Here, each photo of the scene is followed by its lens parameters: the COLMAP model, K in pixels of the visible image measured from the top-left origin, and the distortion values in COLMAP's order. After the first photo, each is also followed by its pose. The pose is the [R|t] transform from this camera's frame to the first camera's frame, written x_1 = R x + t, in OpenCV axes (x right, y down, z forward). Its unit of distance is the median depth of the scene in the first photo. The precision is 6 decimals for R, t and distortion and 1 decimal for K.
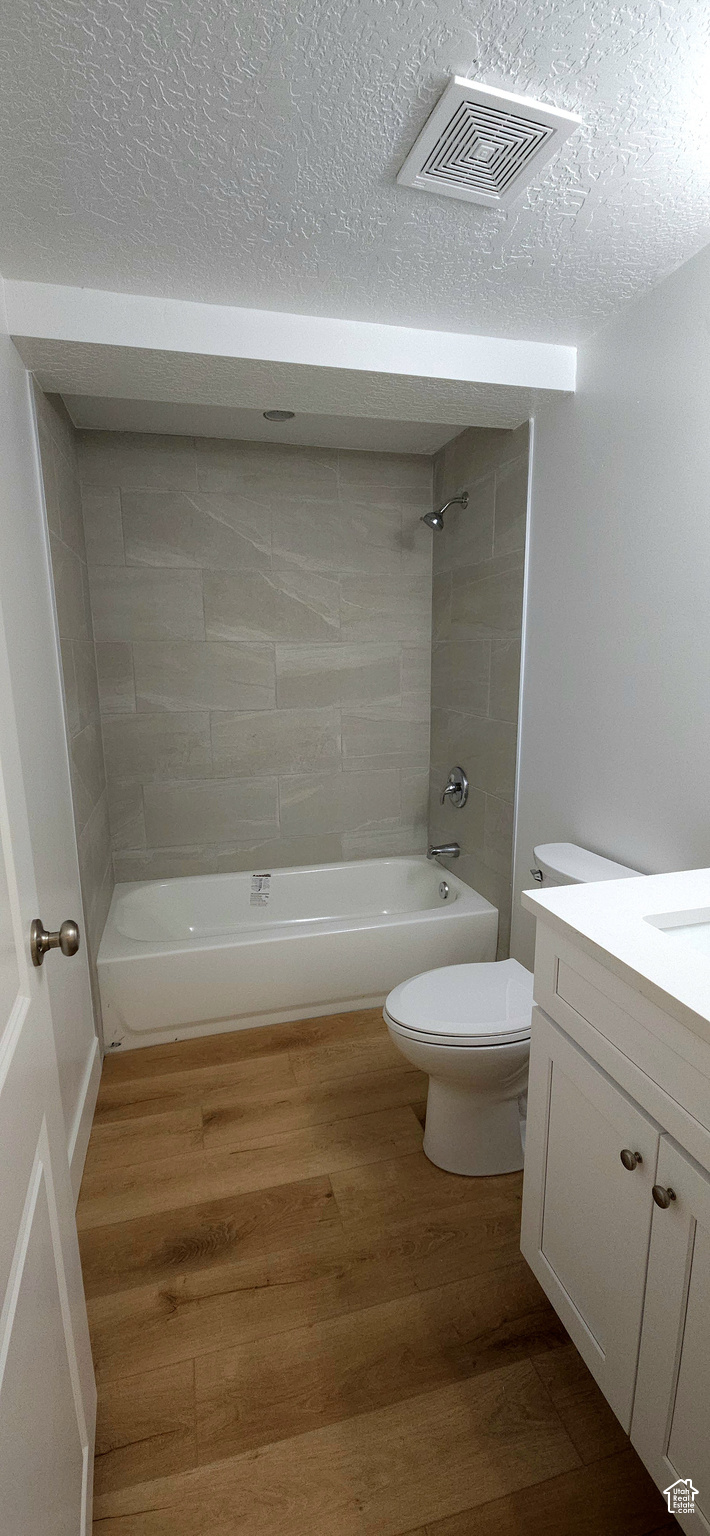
lens RADIAL K [[626.9, 0, 350.6], [0, 626.9, 779.9], [0, 0, 1]] dist [0.015684, -0.010621]
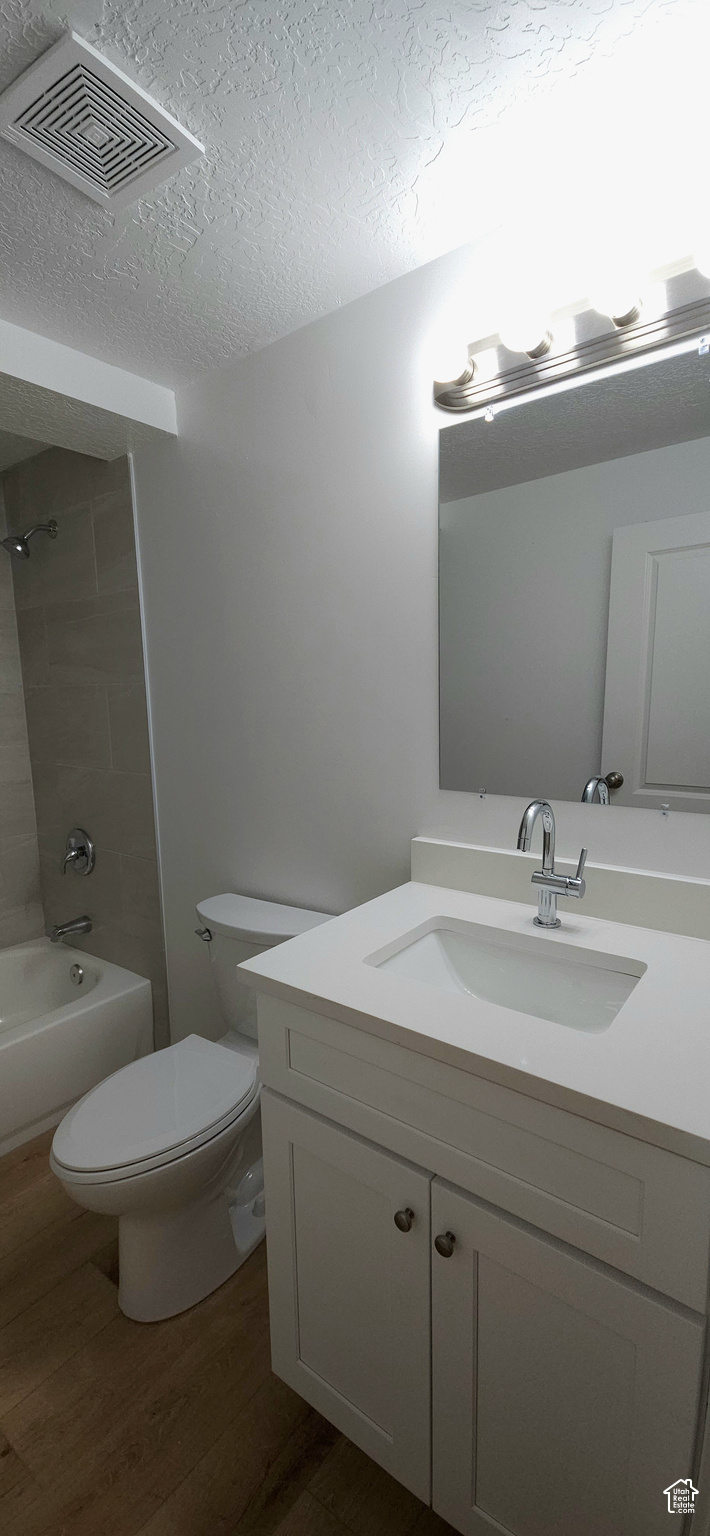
lens RADIAL K [[626.9, 0, 350.6], [0, 626.9, 779.9], [0, 0, 1]] dist [0.015684, -0.010621]
pose [[0.794428, -0.092380, 0.600292, -0.069410], [0.133081, 0.990823, -0.023641, -0.025445], [-0.592599, 0.098668, 0.799432, 0.109978]]
